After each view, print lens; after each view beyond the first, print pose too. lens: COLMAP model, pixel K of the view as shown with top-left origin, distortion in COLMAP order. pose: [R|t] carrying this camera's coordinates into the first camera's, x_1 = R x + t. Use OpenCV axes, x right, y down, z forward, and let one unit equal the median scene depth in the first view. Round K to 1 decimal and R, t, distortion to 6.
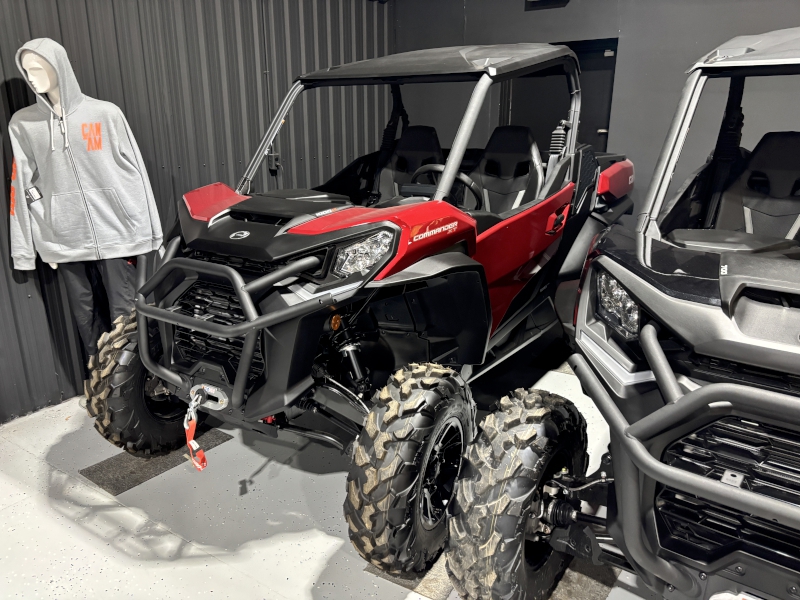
lens RADIAL K [[597.5, 0, 400.0], [0, 597.5, 300.0], [0, 0, 1]] dist [-0.048353, -0.002073]
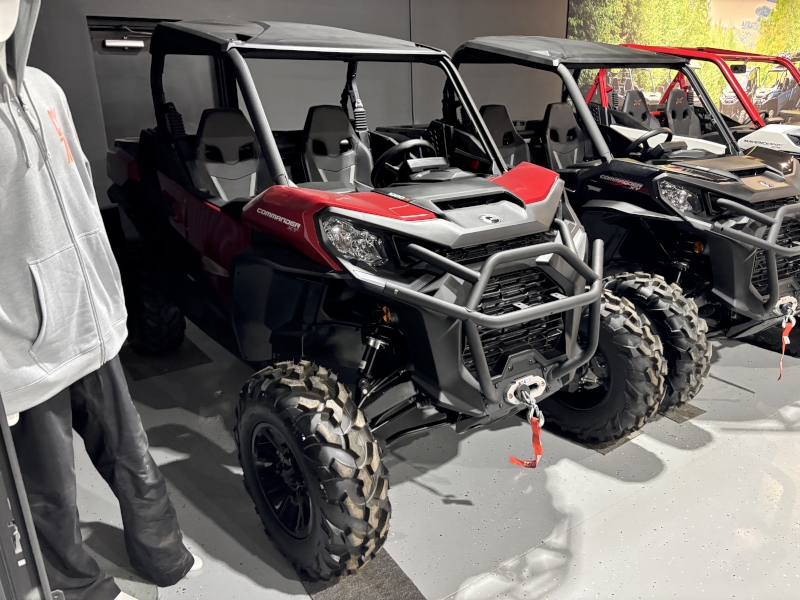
lens RADIAL K [[597.5, 0, 400.0], [0, 597.5, 300.0], [0, 0, 1]] dist [-0.048353, -0.002073]
pose [[0.419086, -0.302360, 0.856122, -0.931529], [0.284085, 0.939245, 0.192652, -0.167432], [-0.862359, 0.162474, 0.479521, 0.548605]]
